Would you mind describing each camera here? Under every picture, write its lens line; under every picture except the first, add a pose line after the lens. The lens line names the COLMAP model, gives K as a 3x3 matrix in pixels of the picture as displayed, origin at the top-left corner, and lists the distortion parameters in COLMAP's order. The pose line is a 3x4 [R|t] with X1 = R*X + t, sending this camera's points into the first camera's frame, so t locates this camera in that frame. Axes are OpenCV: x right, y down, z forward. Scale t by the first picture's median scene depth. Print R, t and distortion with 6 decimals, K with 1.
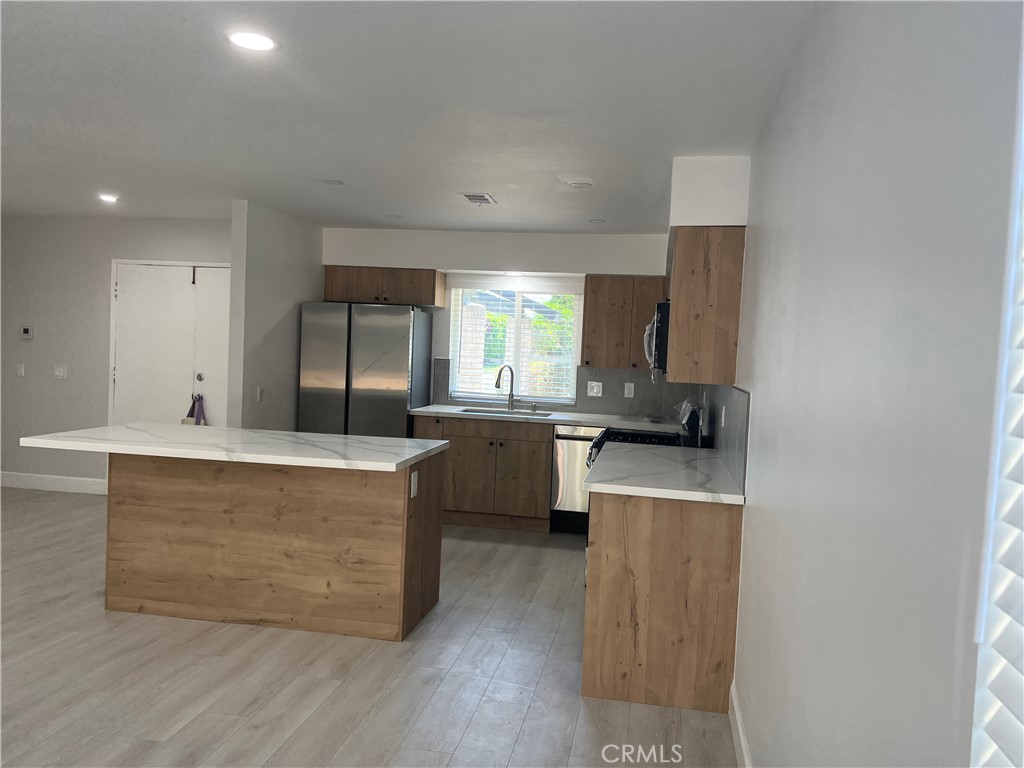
lens RADIAL K [[767.2, 0, 523.3], [0, 767.2, 379.4], [0, 0, 1]] dist [0.060510, -0.069207]
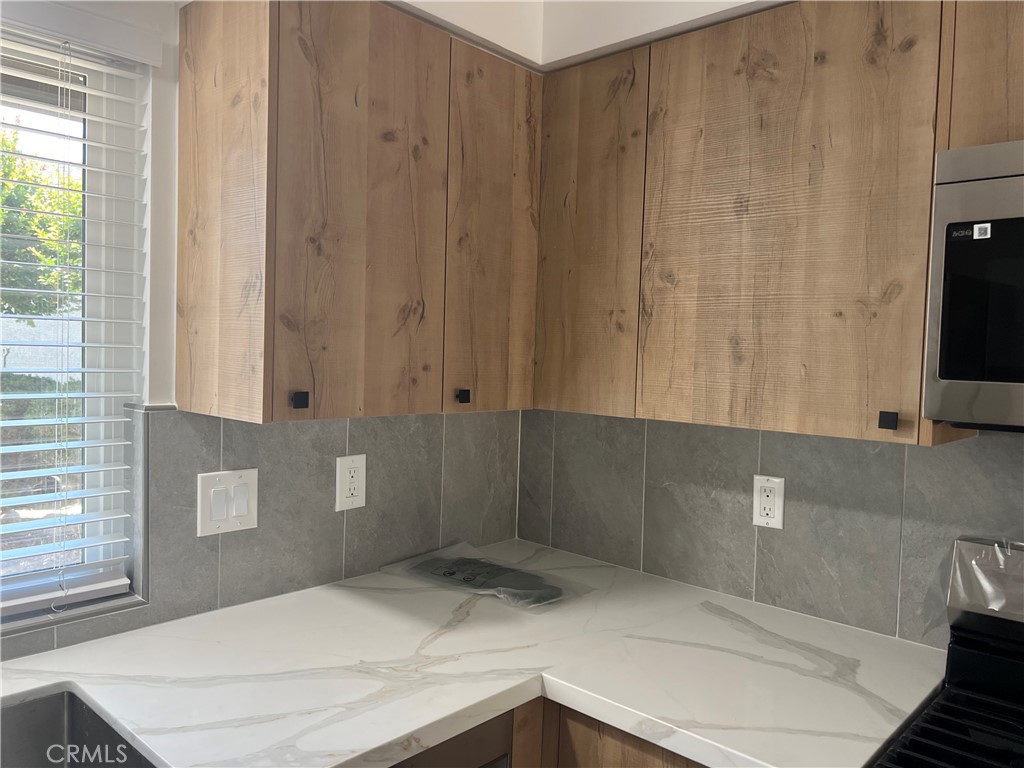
lens RADIAL K [[767.2, 0, 517.6], [0, 767.2, 378.7], [0, 0, 1]] dist [0.060510, -0.069207]
pose [[0.529745, -0.059285, 0.846082, -0.084623], [0.027967, 0.998233, 0.052436, -0.051180], [-0.847695, -0.004116, 0.530467, 1.185597]]
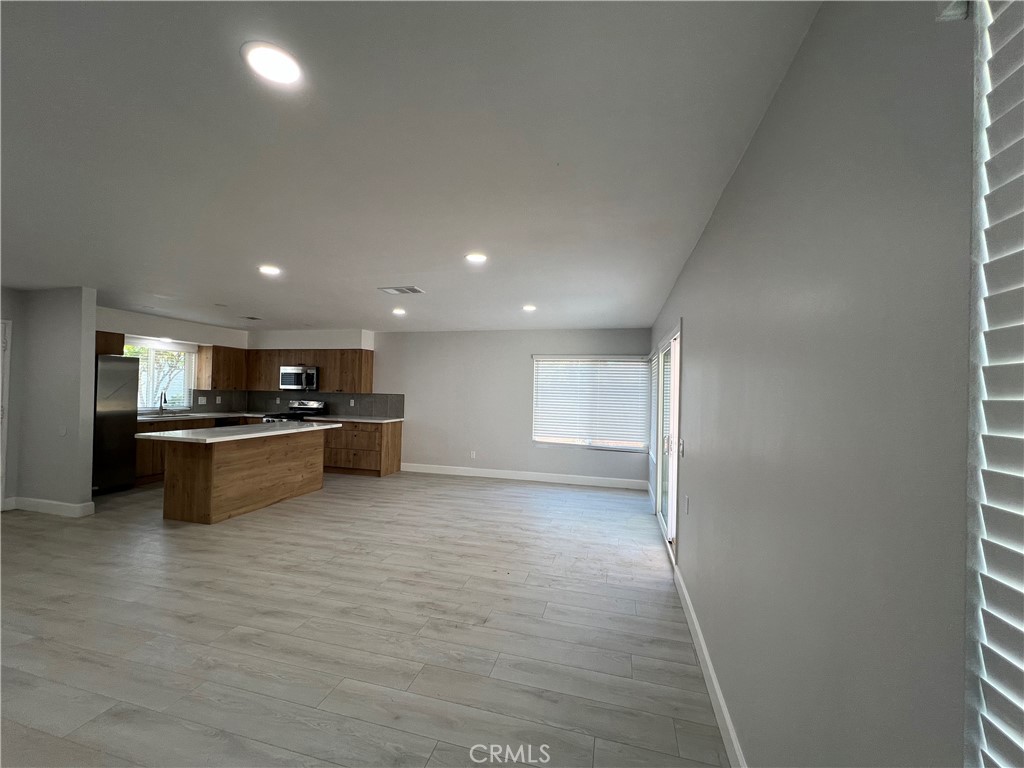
lens RADIAL K [[409.9, 0, 508.6], [0, 409.9, 386.4], [0, 0, 1]] dist [0.006824, 0.000282]
pose [[0.087012, -0.030690, 0.995734, -1.356204], [0.022728, 0.999326, 0.028815, -0.056312], [-0.995948, 0.020124, 0.087651, 0.149280]]
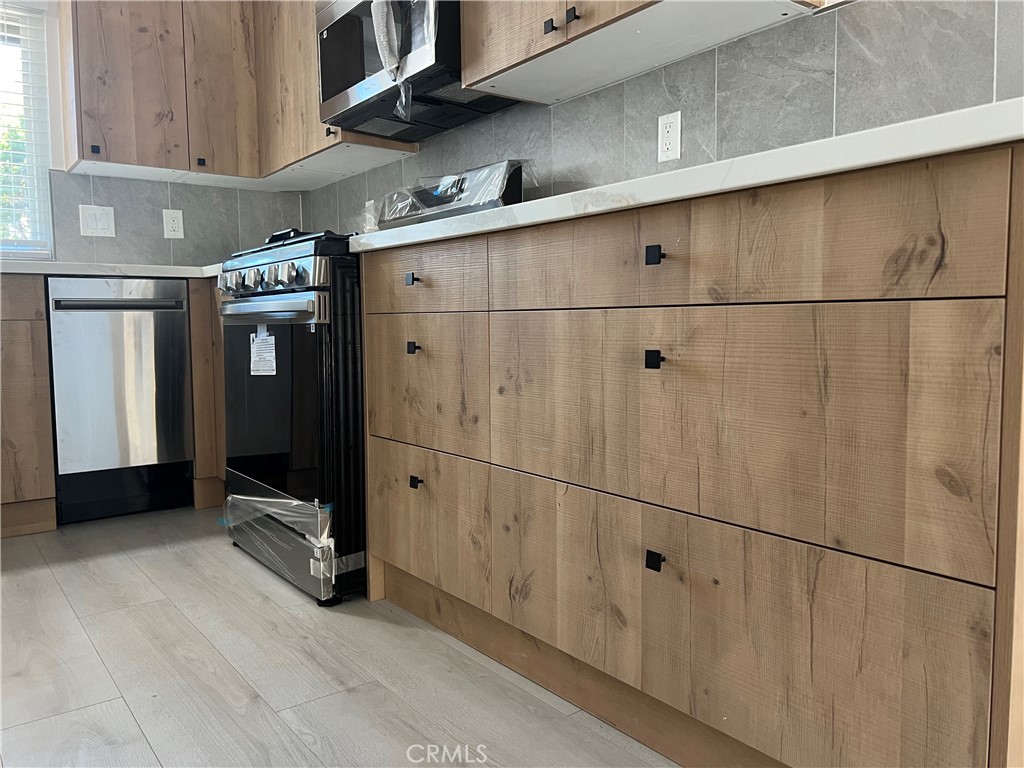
lens RADIAL K [[767.2, 0, 530.1], [0, 767.2, 375.5], [0, 0, 1]] dist [0.060510, -0.069207]
pose [[0.666206, -0.105703, 0.738239, -0.142377], [0.073316, 0.994392, 0.076217, 0.136309], [-0.742155, 0.003349, 0.670219, 0.698254]]
